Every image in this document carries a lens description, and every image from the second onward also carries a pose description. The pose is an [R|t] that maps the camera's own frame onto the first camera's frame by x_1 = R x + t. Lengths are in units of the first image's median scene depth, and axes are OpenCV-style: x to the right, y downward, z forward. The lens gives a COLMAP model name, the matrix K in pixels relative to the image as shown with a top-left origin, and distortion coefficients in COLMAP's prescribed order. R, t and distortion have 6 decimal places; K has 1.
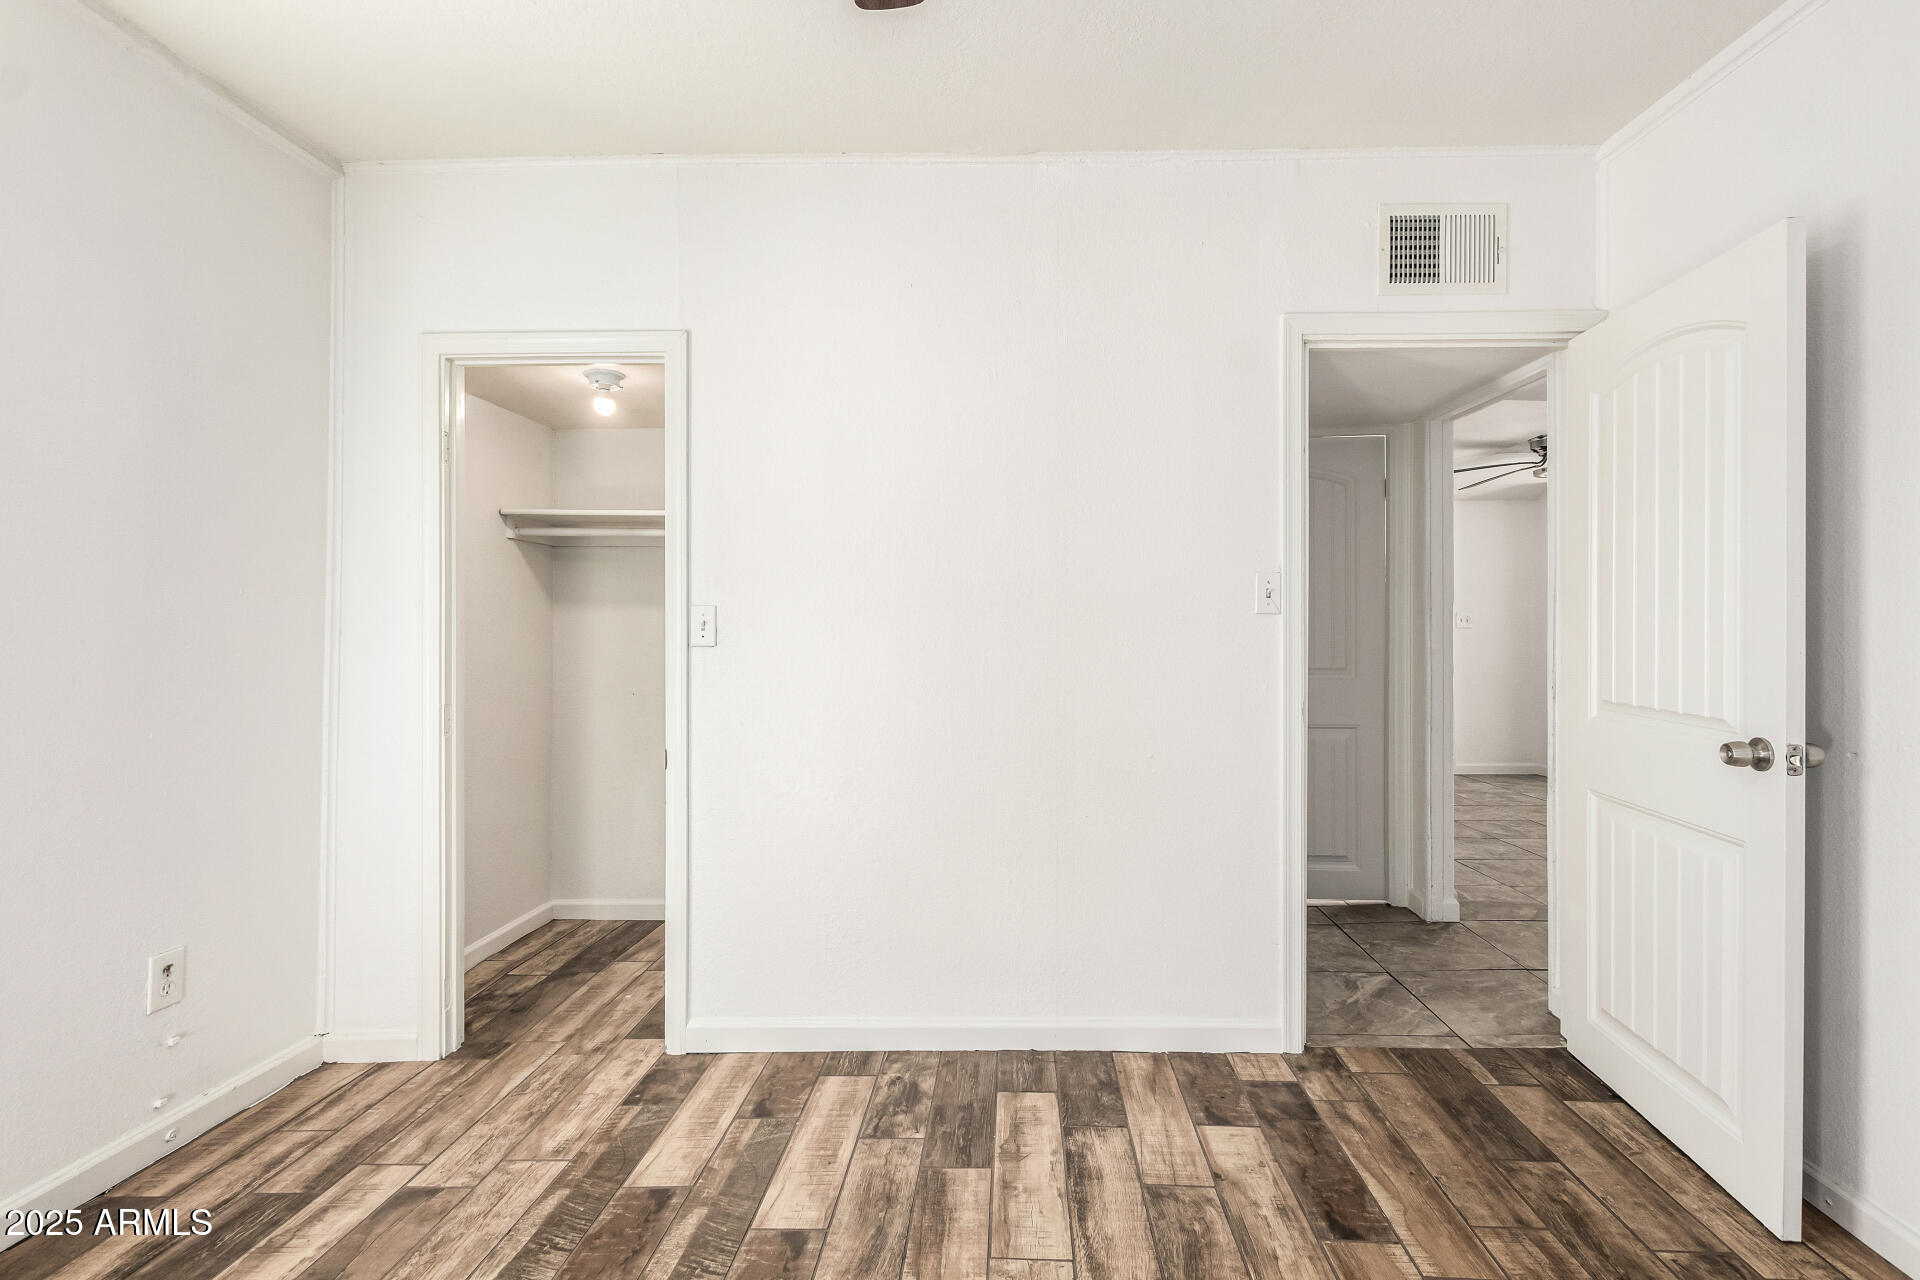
lens RADIAL K [[889.1, 0, 967.8], [0, 889.1, 639.1], [0, 0, 1]] dist [0.008408, -0.004946]
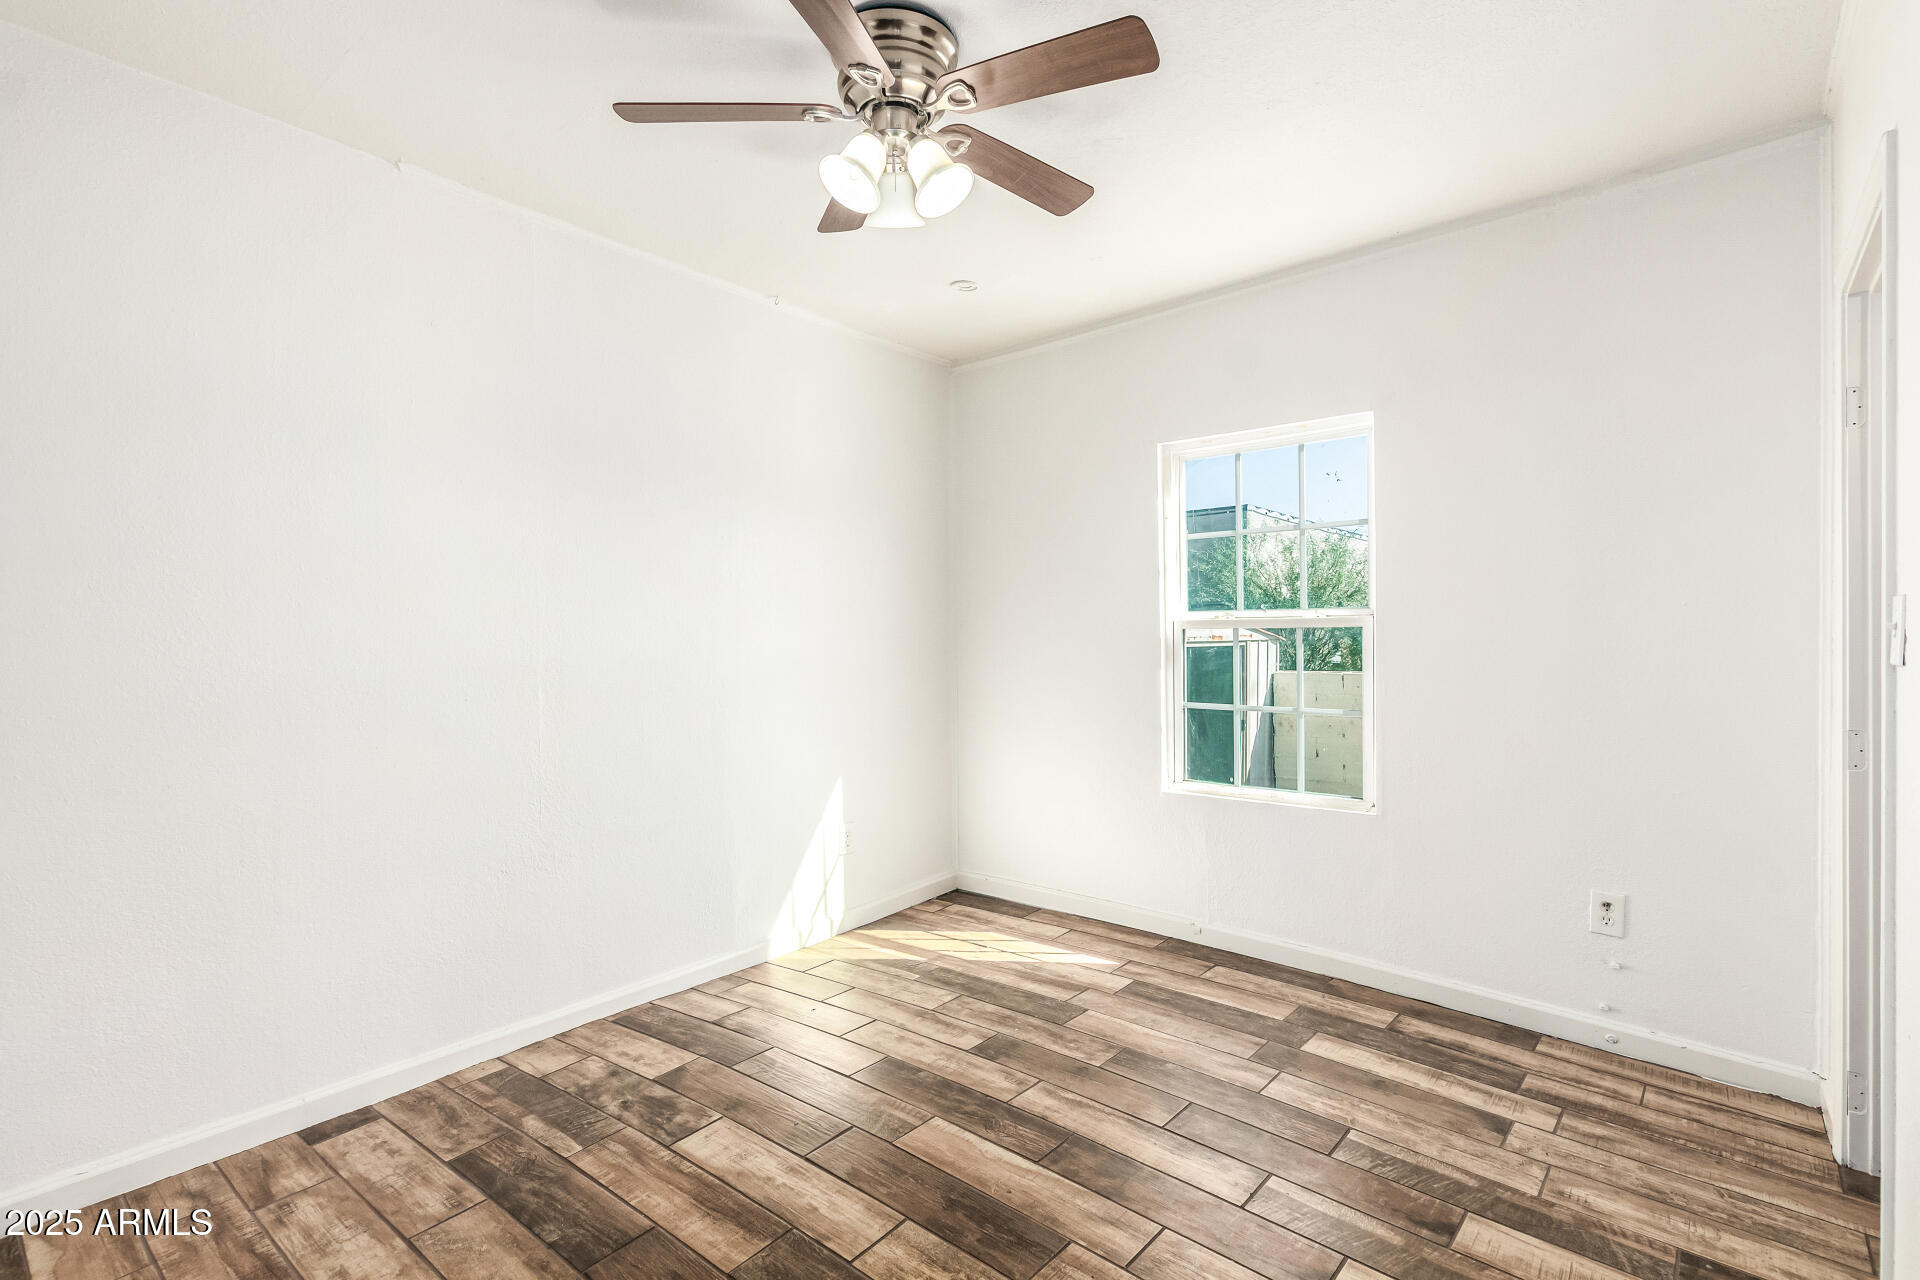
lens RADIAL K [[889.1, 0, 964.1], [0, 889.1, 637.0], [0, 0, 1]] dist [0.008408, -0.004946]
pose [[-0.630614, 0.011209, -0.776016, 0.661005], [0.007816, 0.999937, 0.008091, -0.029702], [0.776058, -0.000963, -0.630661, 1.089361]]
